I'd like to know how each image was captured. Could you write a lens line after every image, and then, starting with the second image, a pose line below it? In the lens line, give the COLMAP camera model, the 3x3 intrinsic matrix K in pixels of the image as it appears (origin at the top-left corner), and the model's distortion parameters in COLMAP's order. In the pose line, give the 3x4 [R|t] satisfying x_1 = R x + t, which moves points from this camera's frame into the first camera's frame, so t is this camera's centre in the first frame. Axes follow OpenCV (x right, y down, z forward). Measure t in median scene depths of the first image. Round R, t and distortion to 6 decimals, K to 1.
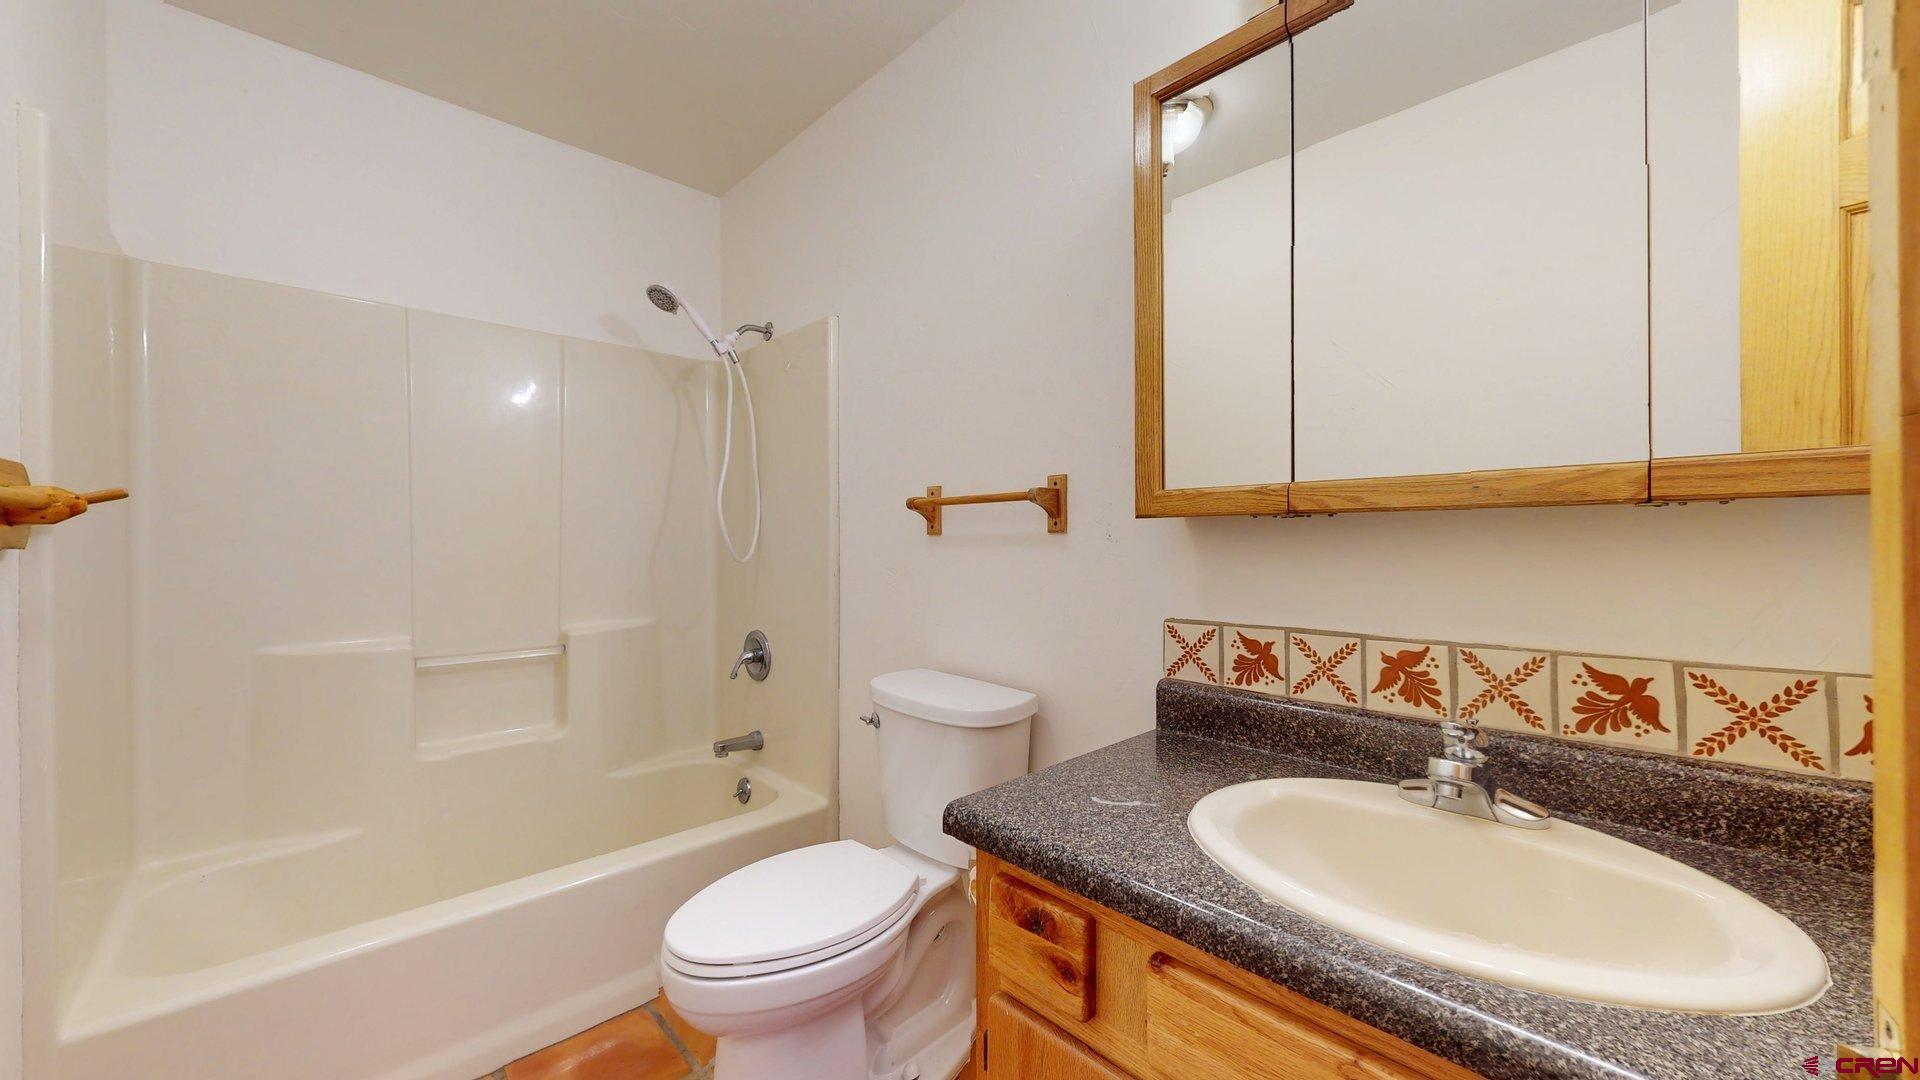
lens RADIAL K [[700.7, 0, 958.1], [0, 700.7, 541.6], [0, 0, 1]] dist [-0.016063, -0.000059]
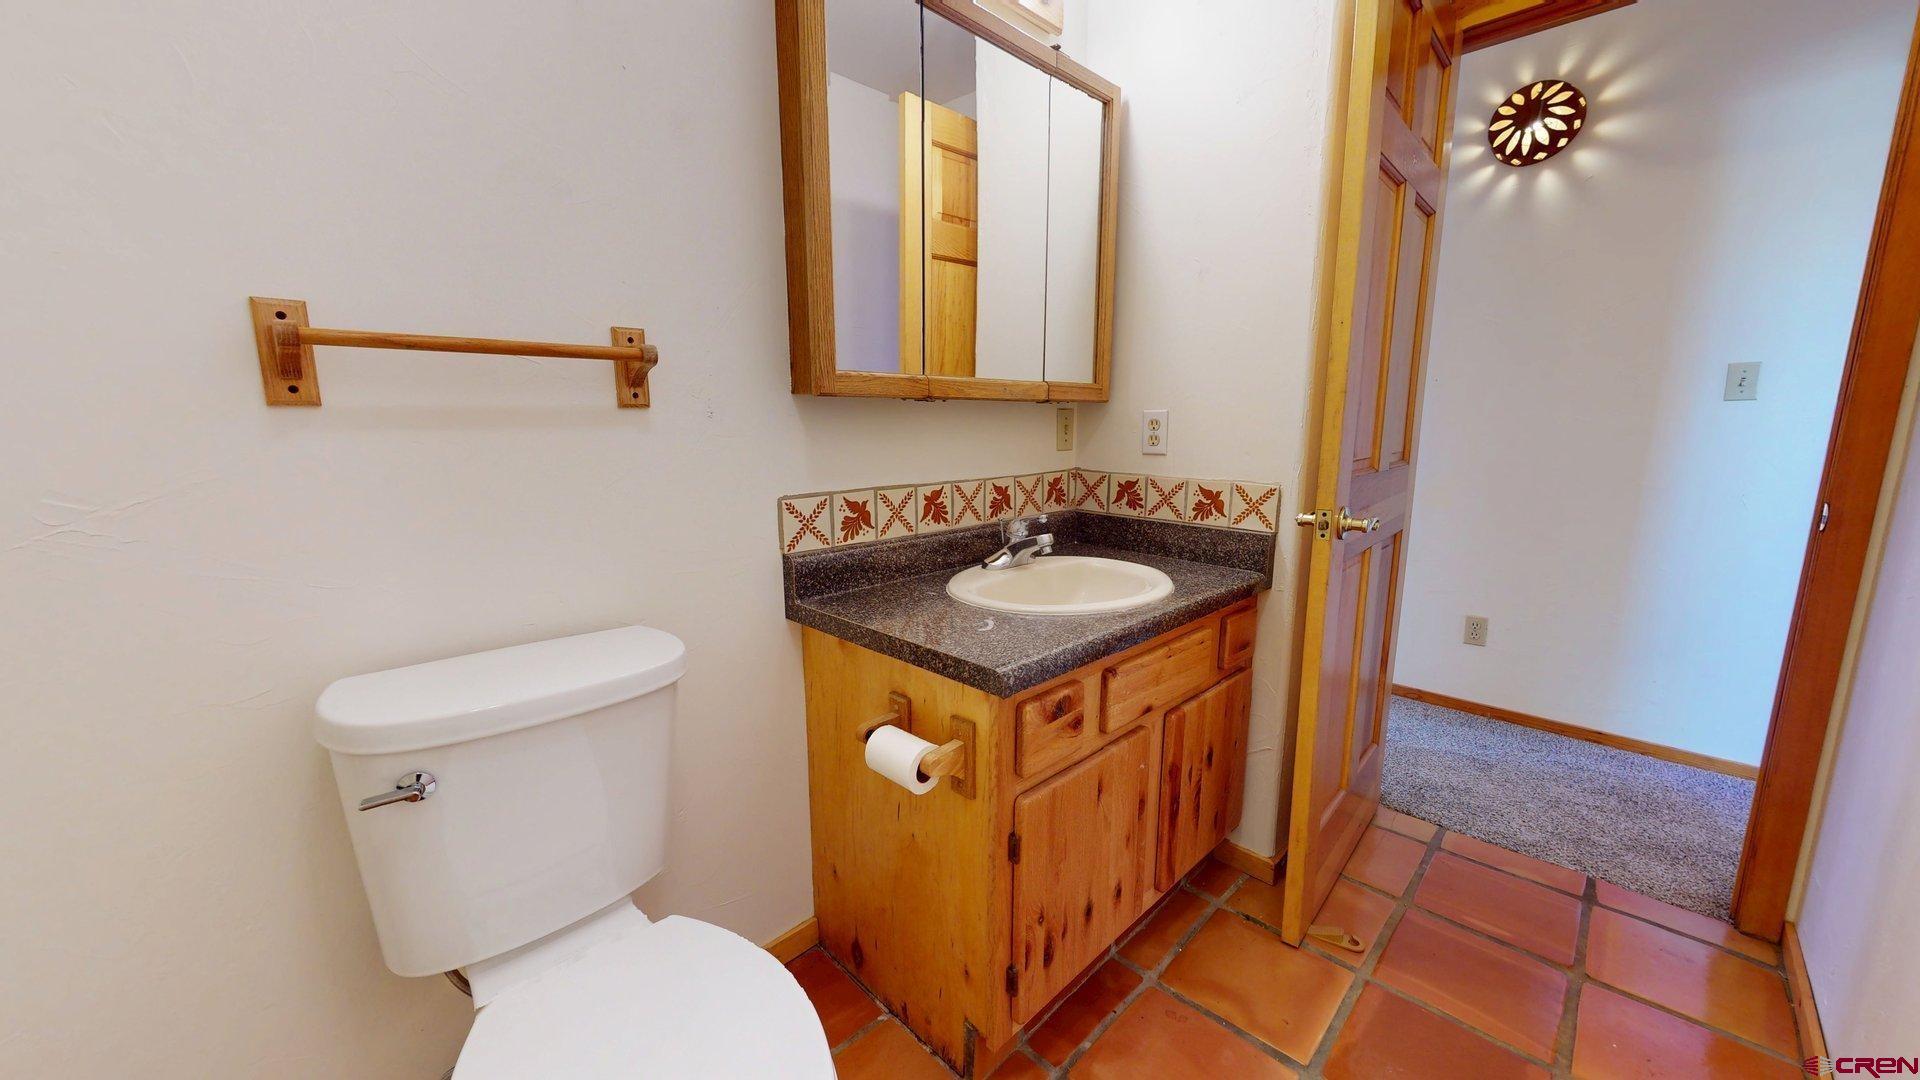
lens RADIAL K [[700.7, 0, 958.7], [0, 700.7, 533.3], [0, 0, 1]] dist [-0.016063, -0.000059]
pose [[-0.035212, -0.155334, 0.987234, -0.833125], [0.002955, 0.987826, 0.155533, 0.006534], [-0.999376, 0.008394, -0.034324, 0.902949]]
